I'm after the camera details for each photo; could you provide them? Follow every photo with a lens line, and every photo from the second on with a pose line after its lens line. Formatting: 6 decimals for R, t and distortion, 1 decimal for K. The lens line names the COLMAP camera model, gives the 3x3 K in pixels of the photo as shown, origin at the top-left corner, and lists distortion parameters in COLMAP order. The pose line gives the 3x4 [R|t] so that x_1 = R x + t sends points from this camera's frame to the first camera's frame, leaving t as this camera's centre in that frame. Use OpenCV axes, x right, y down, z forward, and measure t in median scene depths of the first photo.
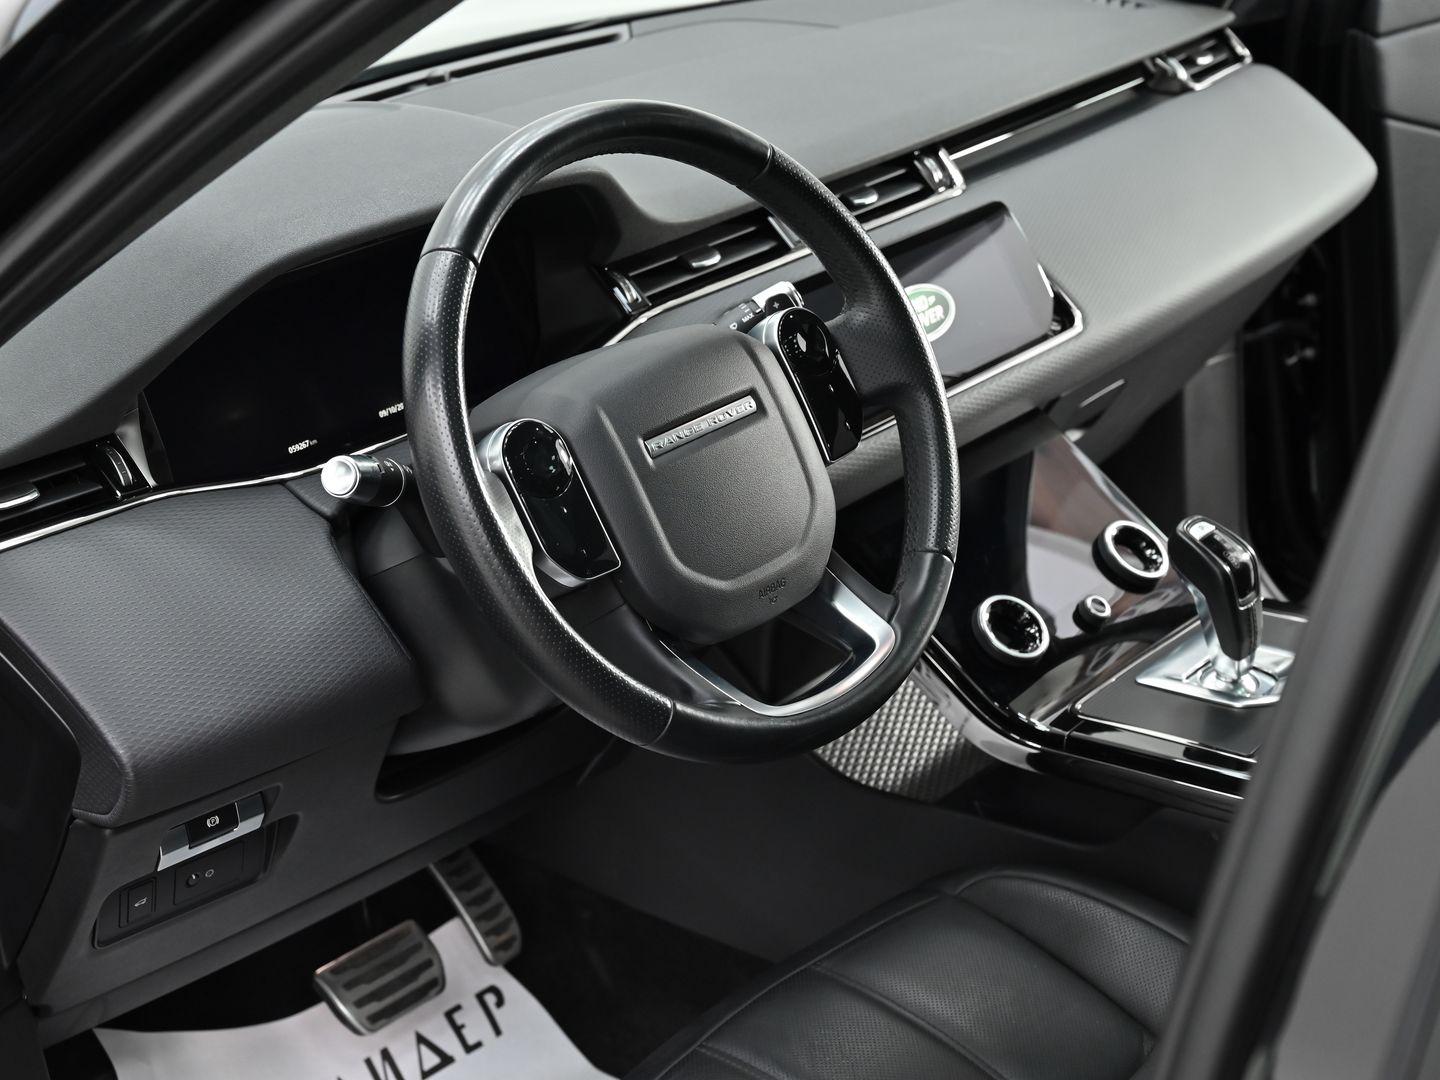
lens RADIAL K [[2231.6, 0, 720.0], [0, 2231.6, 540.0], [0, 0, 1]] dist [-0.035582, -0.062923]
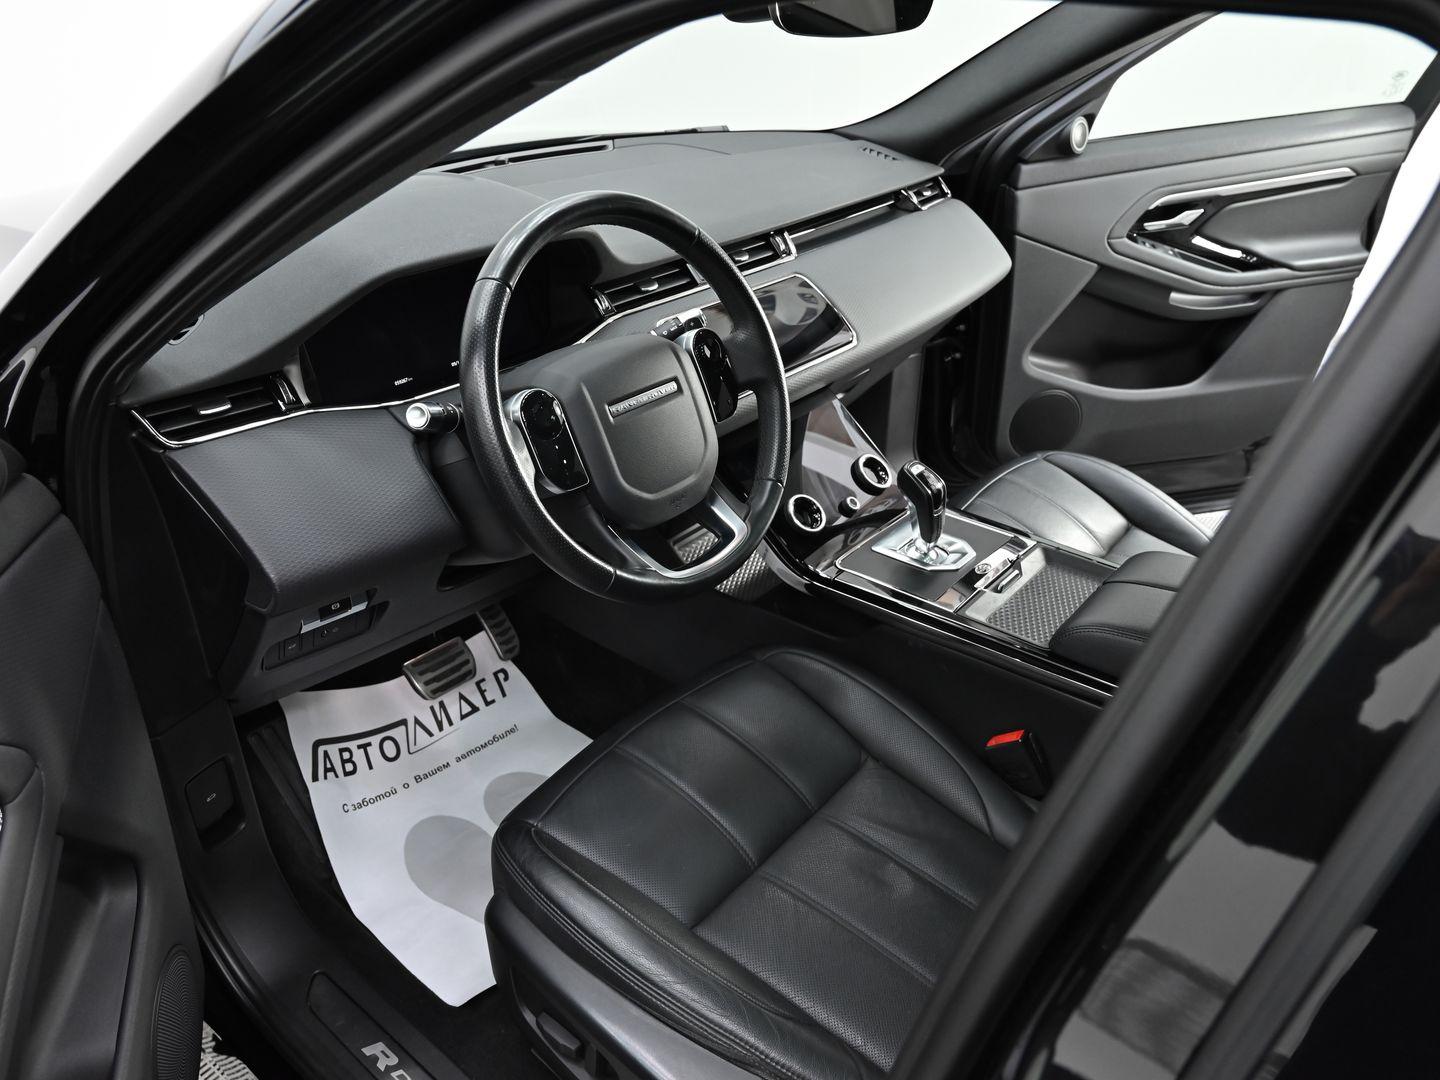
lens RADIAL K [[1056.8, 0, 720.0], [0, 1056.8, 540.0], [0, 0, 1]] dist [-0.037514, 0.000535]
pose [[0.993252, 0.072373, 0.090625, -0.012888], [-0.083662, 0.988277, 0.127706, -0.043633], [-0.080320, -0.134426, 0.987663, 0.174752]]
